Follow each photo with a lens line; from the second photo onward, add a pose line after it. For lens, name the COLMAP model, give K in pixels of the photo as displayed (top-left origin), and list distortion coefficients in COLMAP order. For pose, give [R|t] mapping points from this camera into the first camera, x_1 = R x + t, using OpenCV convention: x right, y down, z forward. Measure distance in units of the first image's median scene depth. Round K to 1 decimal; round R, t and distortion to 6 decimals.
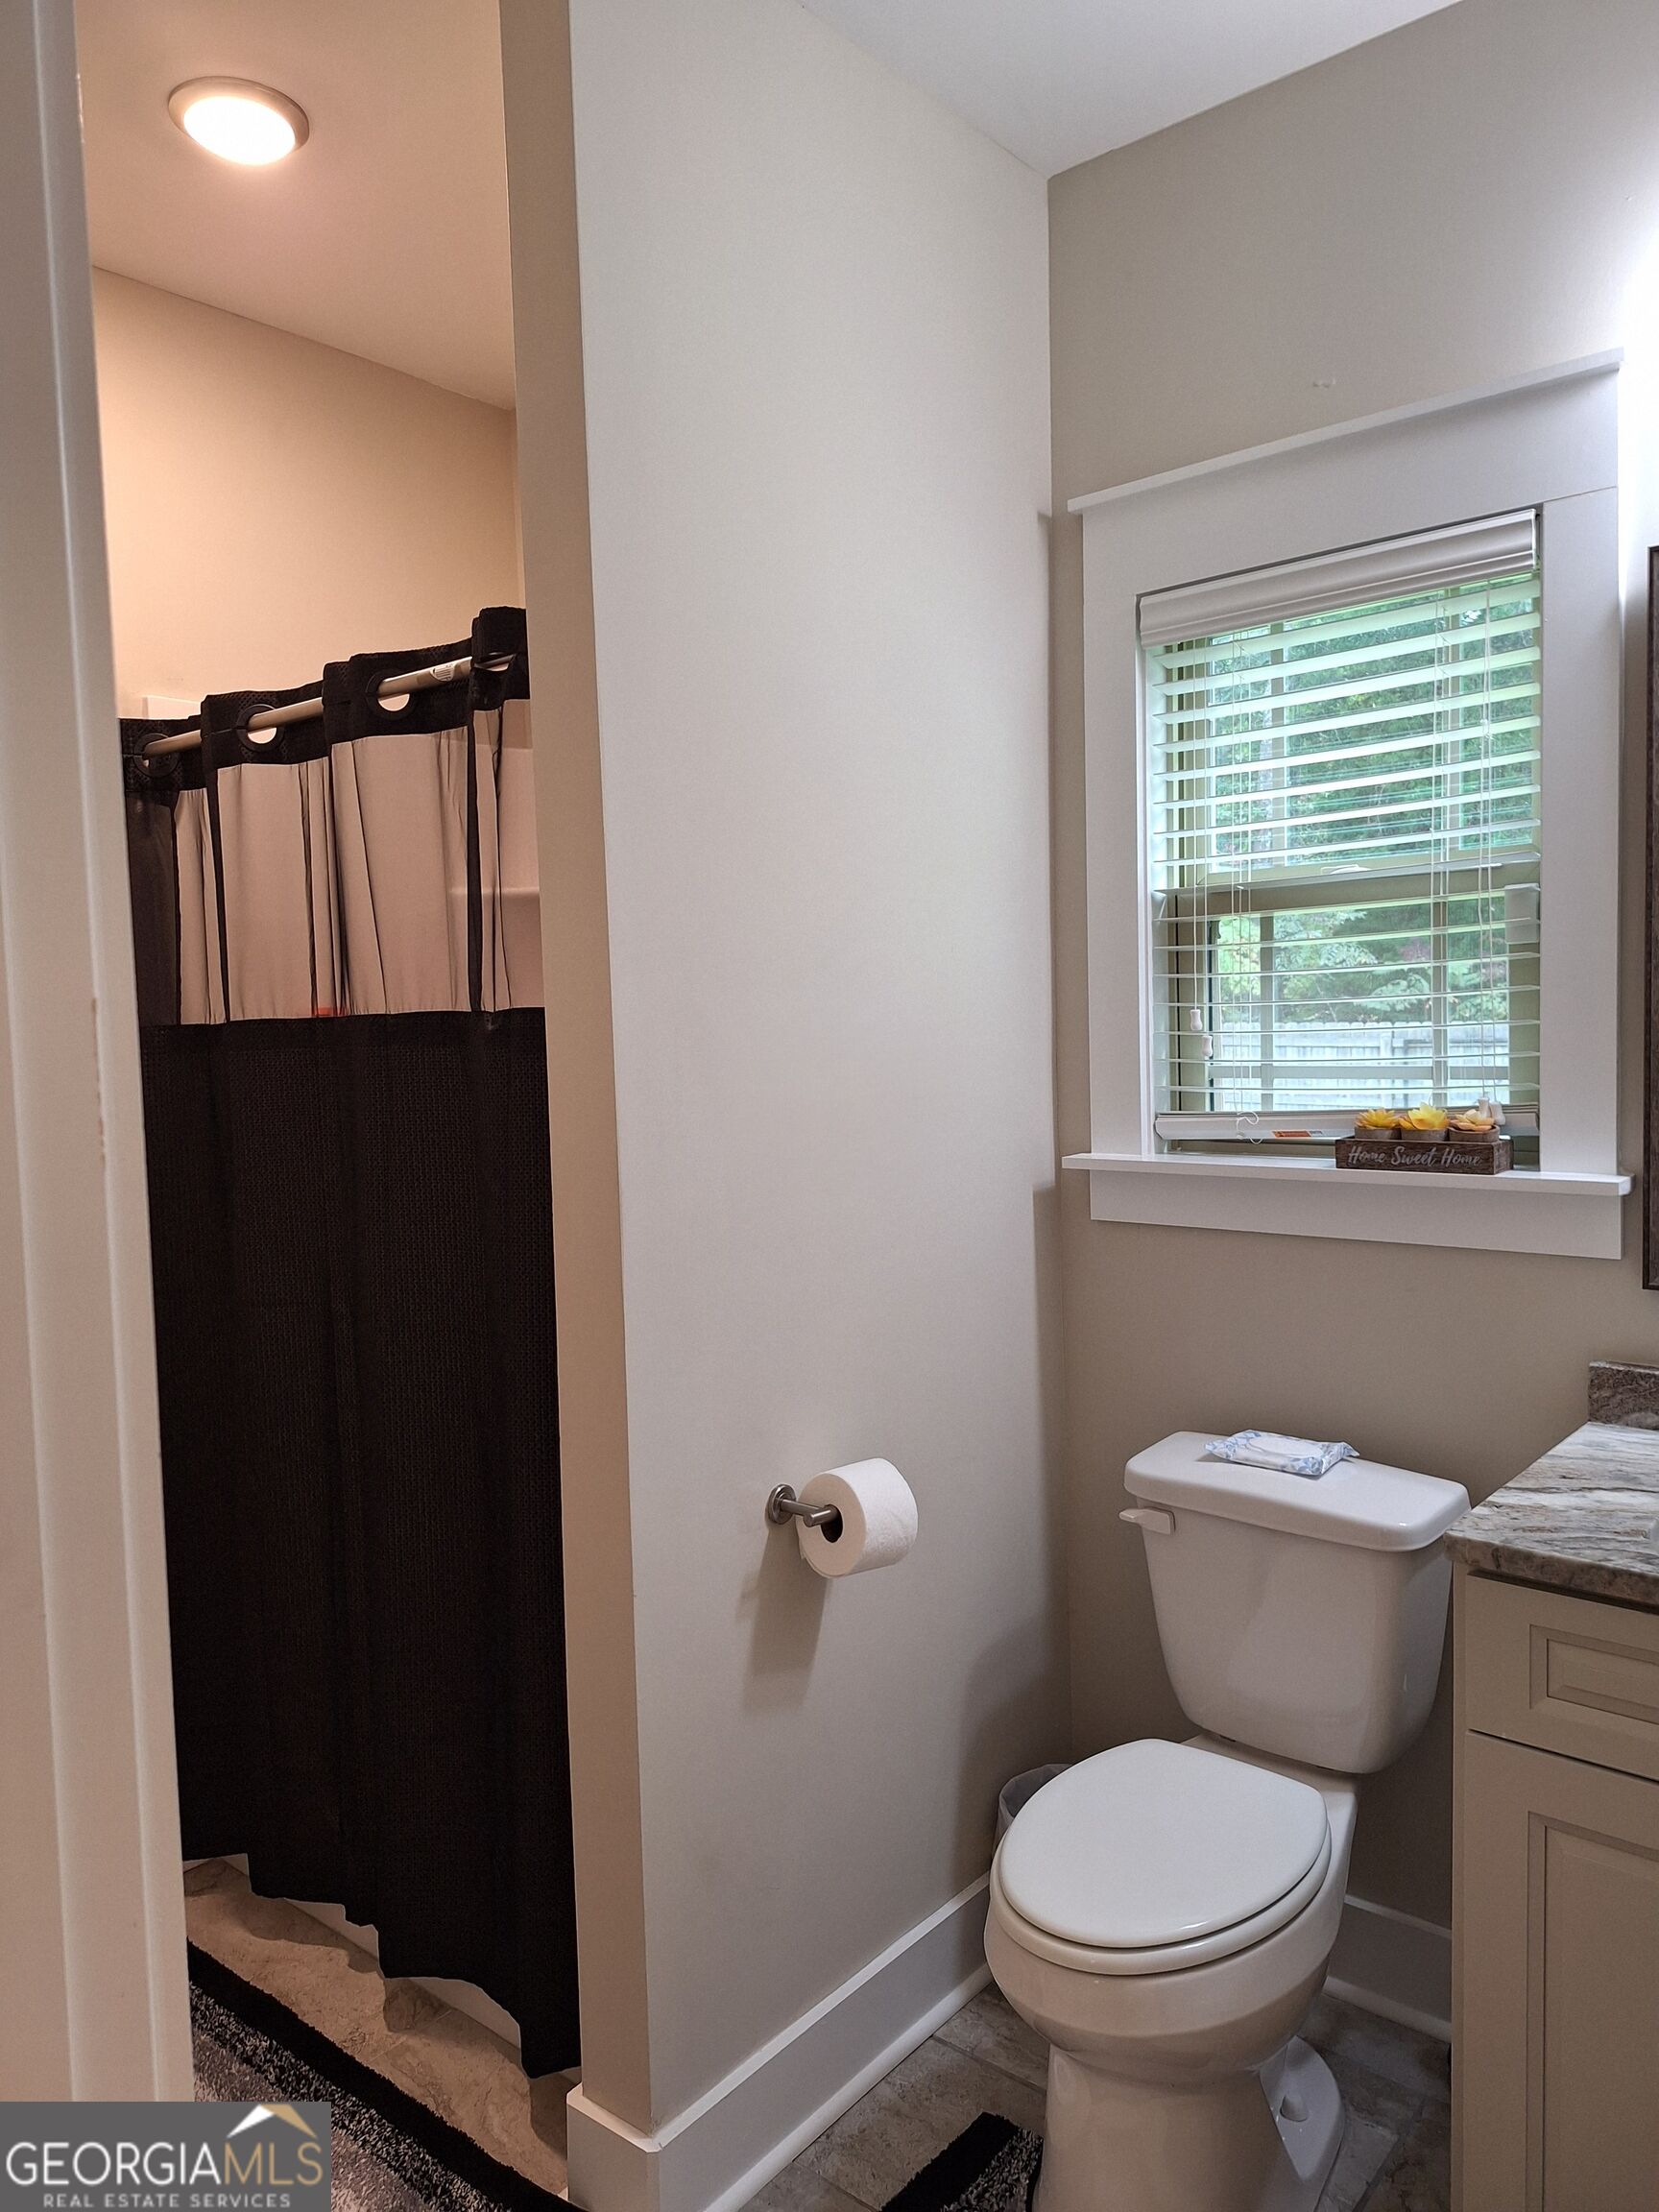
lens RADIAL K [[1499.9, 0, 833.6], [0, 1499.9, 1109.5], [0, 0, 1]] dist [0.001175, -0.006601]
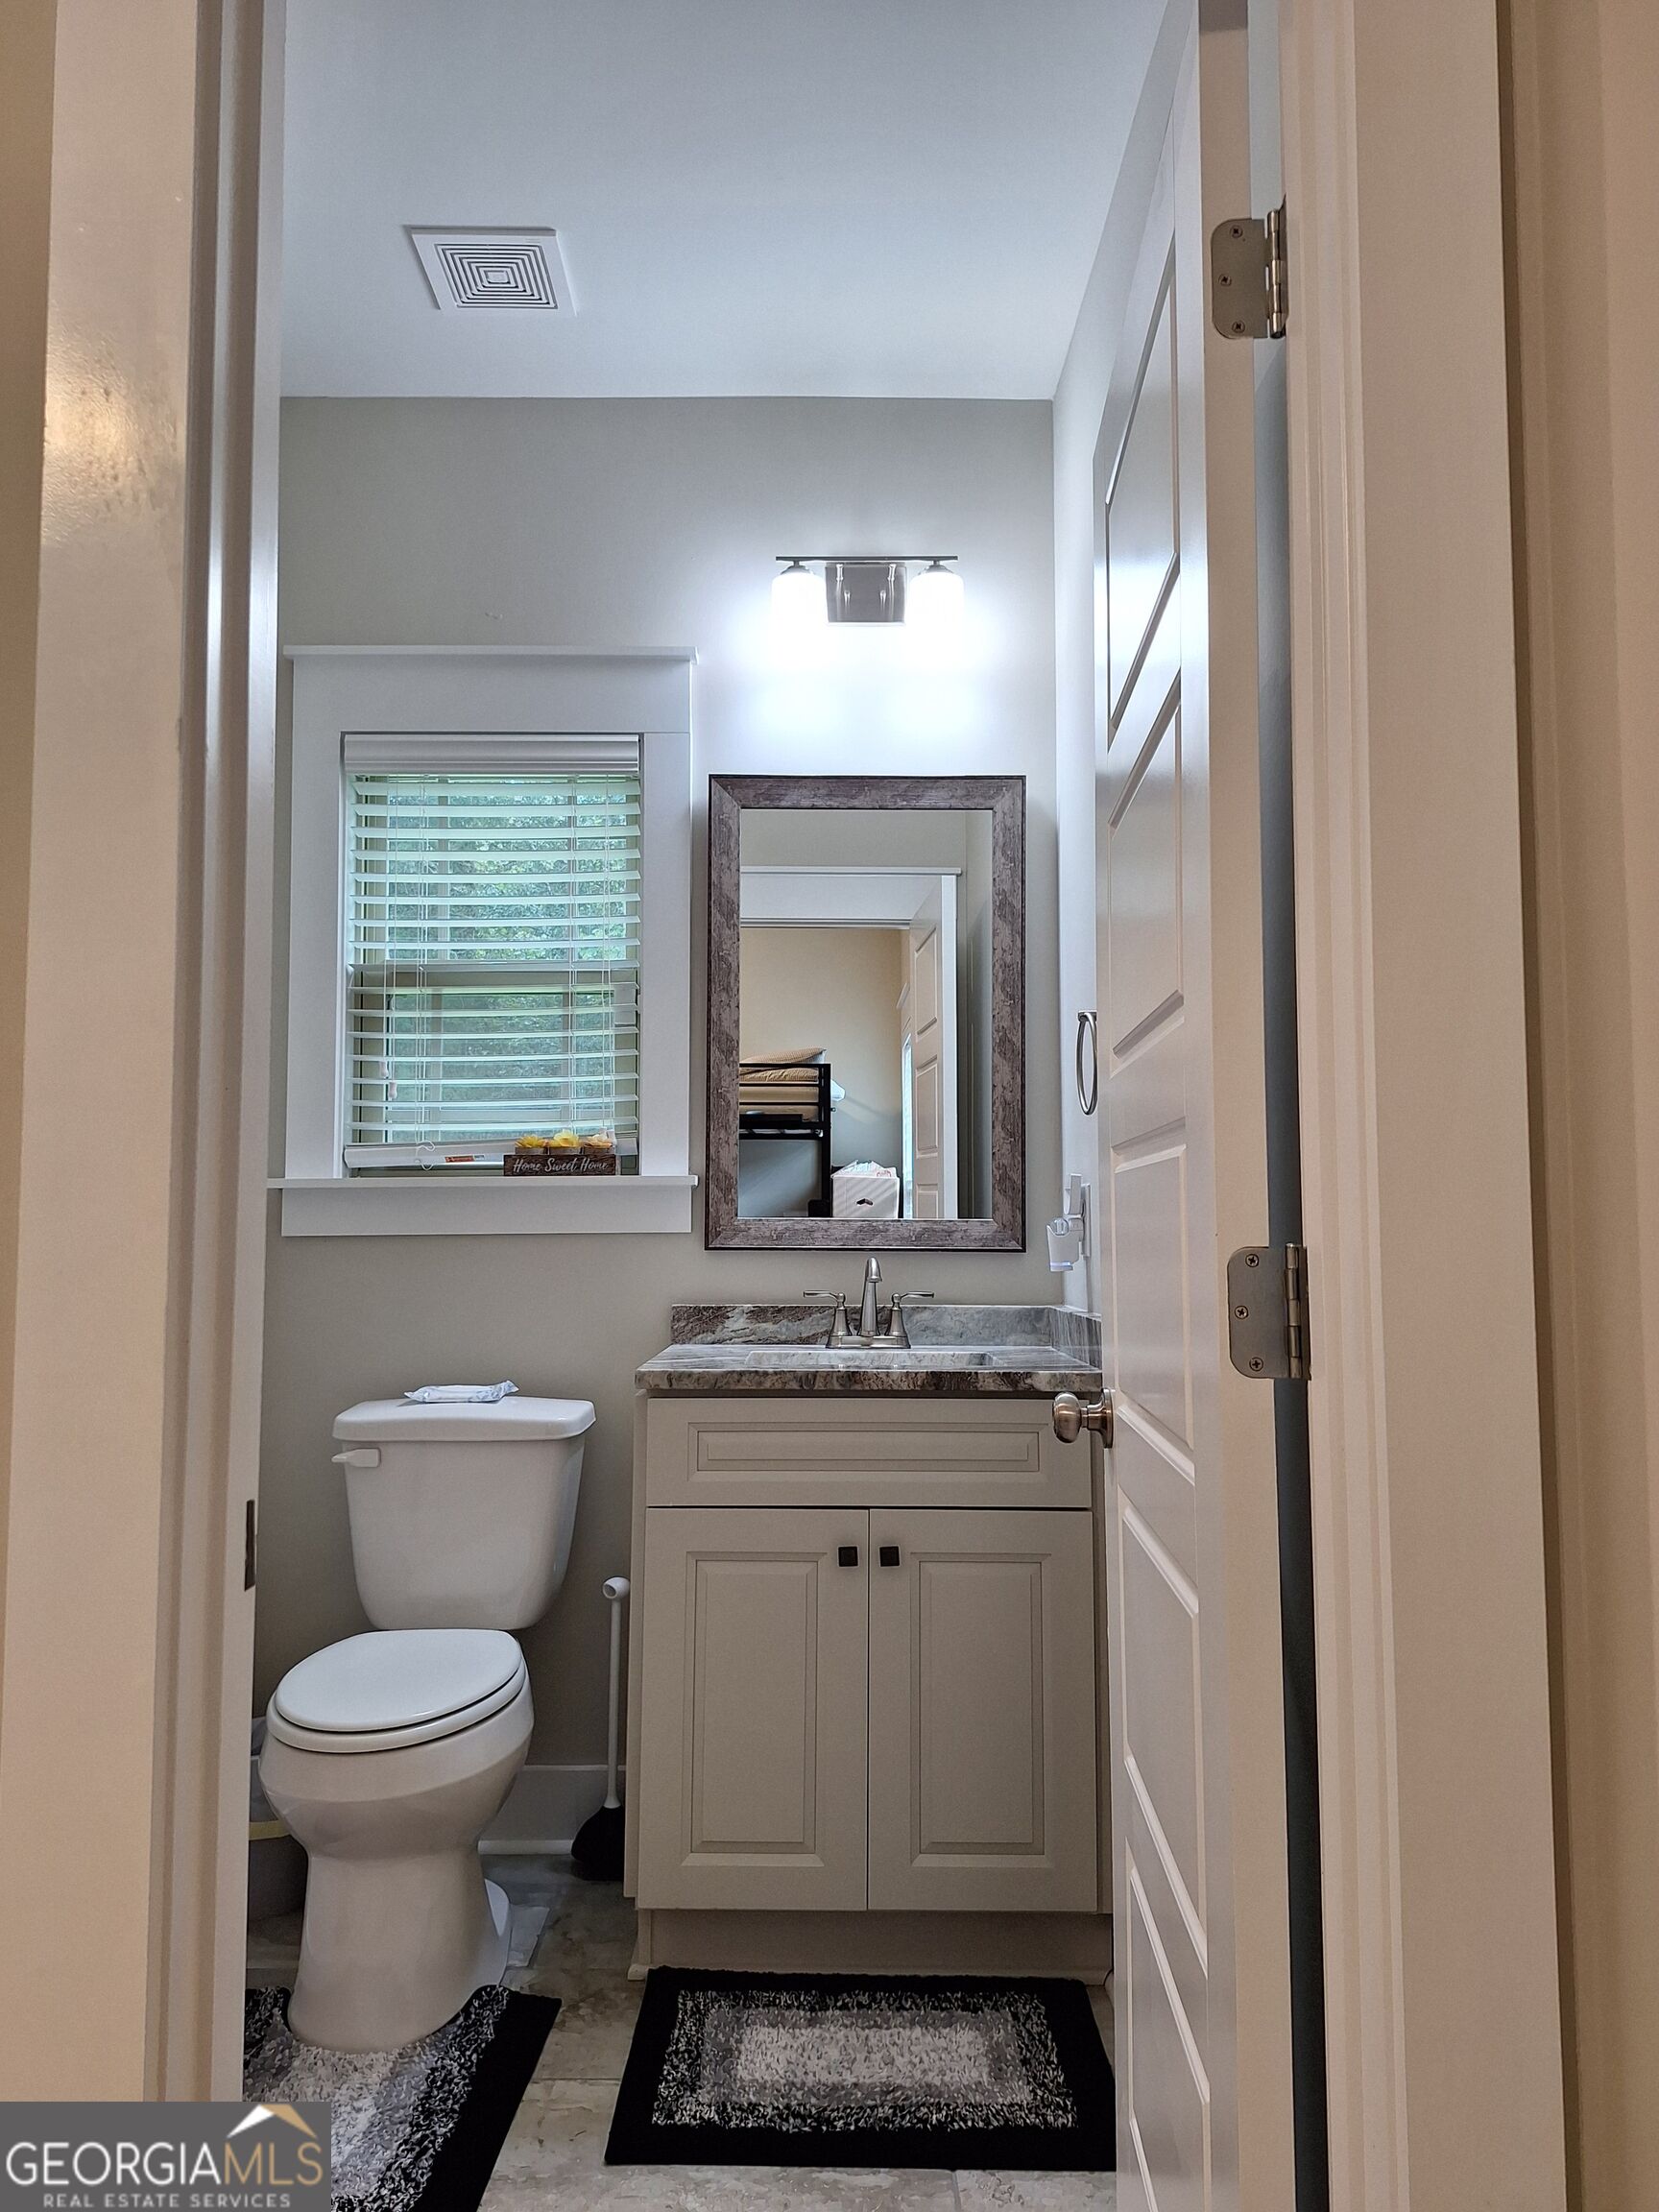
lens RADIAL K [[1499.9, 0, 833.6], [0, 1499.9, 1109.5], [0, 0, 1]] dist [0.001175, -0.006601]
pose [[0.762300, 0.060532, 0.644388, -0.312759], [0.016113, 0.993533, -0.112391, 0.137123], [-0.647024, 0.096059, 0.756395, -0.216691]]
